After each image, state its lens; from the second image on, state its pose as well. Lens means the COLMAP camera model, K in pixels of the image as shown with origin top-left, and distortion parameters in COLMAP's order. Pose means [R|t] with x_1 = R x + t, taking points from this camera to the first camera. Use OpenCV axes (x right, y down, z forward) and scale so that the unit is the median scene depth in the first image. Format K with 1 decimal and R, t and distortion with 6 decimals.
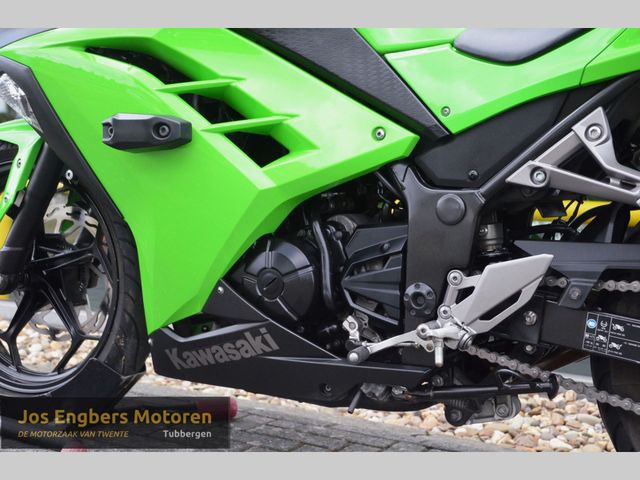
lens RADIAL K [[972.1, 0, 315.6], [0, 972.1, 254.1], [0, 0, 1]] dist [0.157218, 0.000000]
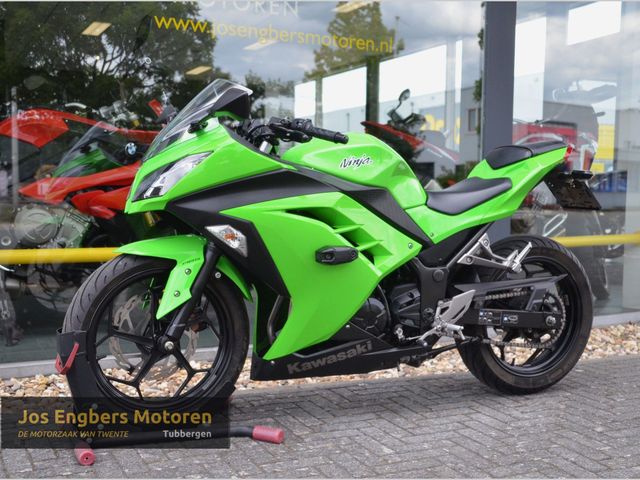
lens RADIAL K [[870.7, 0, 340.8], [0, 870.7, 239.3], [0, 0, 1]] dist [0.043092, 0.000000]
pose [[0.578053, -0.093366, 0.810640, -1.654840], [0.069396, 0.995458, 0.065168, -0.279353], [-0.813043, 0.018585, 0.581907, -0.046524]]
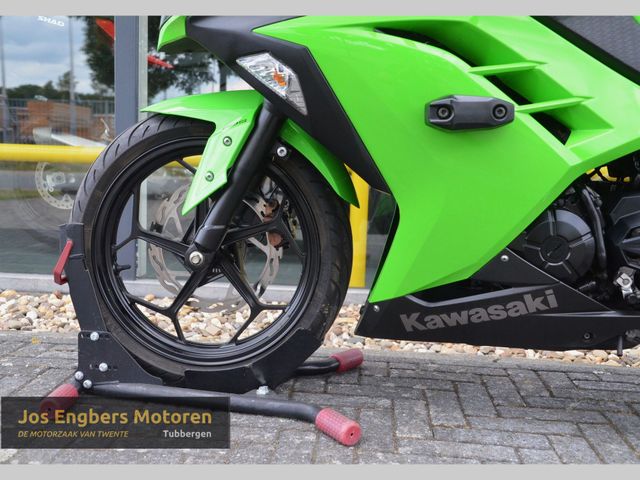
lens RADIAL K [[784.5, 0, 302.1], [0, 784.5, 249.0], [0, 0, 1]] dist [0.031826, 0.000000]
pose [[0.919311, -0.067368, 0.387723, -0.687668], [0.039361, 0.996038, 0.079738, -0.055722], [-0.391559, -0.058043, 0.918321, 0.299848]]
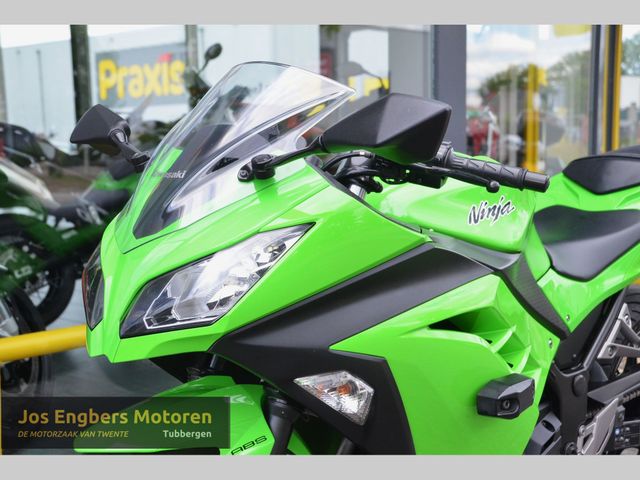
lens RADIAL K [[972.1, 0, 324.5], [0, 972.1, 237.2], [0, 0, 1]] dist [0.157218, 0.000000]
pose [[0.273169, -0.153649, 0.949616, -1.247785], [0.090950, 0.986865, 0.133513, -0.467241], [-0.957657, 0.049896, 0.283556, 0.902007]]
